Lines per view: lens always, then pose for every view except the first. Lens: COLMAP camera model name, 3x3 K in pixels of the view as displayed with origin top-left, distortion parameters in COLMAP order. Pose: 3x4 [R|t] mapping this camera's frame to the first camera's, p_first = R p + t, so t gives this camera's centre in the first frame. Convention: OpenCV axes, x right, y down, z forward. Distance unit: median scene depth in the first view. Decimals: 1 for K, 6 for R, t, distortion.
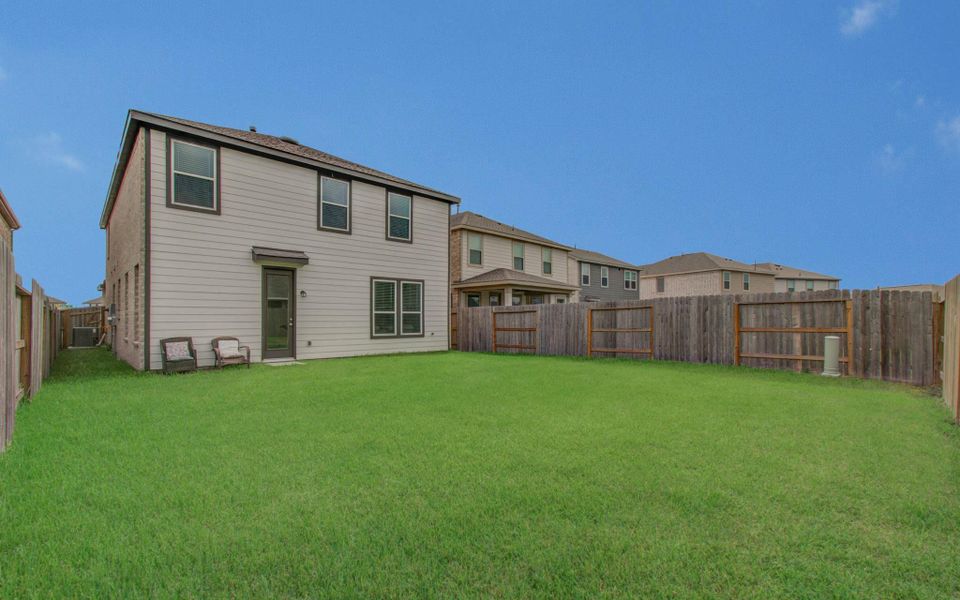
lens RADIAL K [[420.6, 0, 462.0], [0, 420.6, 318.8], [0, 0, 1]] dist [0.000446, 0.000395]
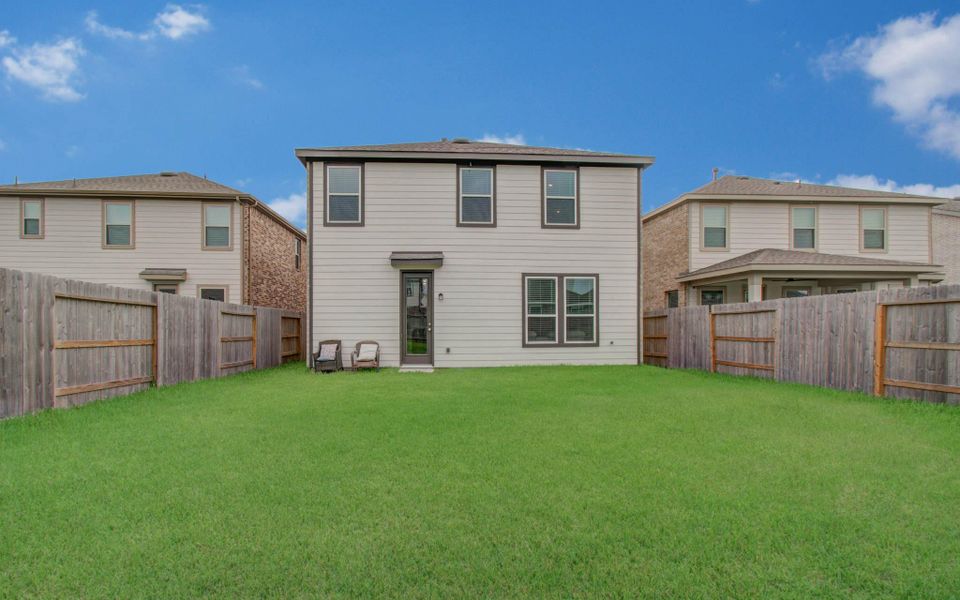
lens RADIAL K [[438.4, 0, 452.8], [0, 438.4, 319.3], [0, 0, 1]] dist [0.000195, 0.008311]
pose [[0.773730, -0.006665, -0.633481, 0.236623], [0.000144, 0.999946, -0.010345, 0.000789], [0.633516, 0.007913, 0.773689, 0.223809]]
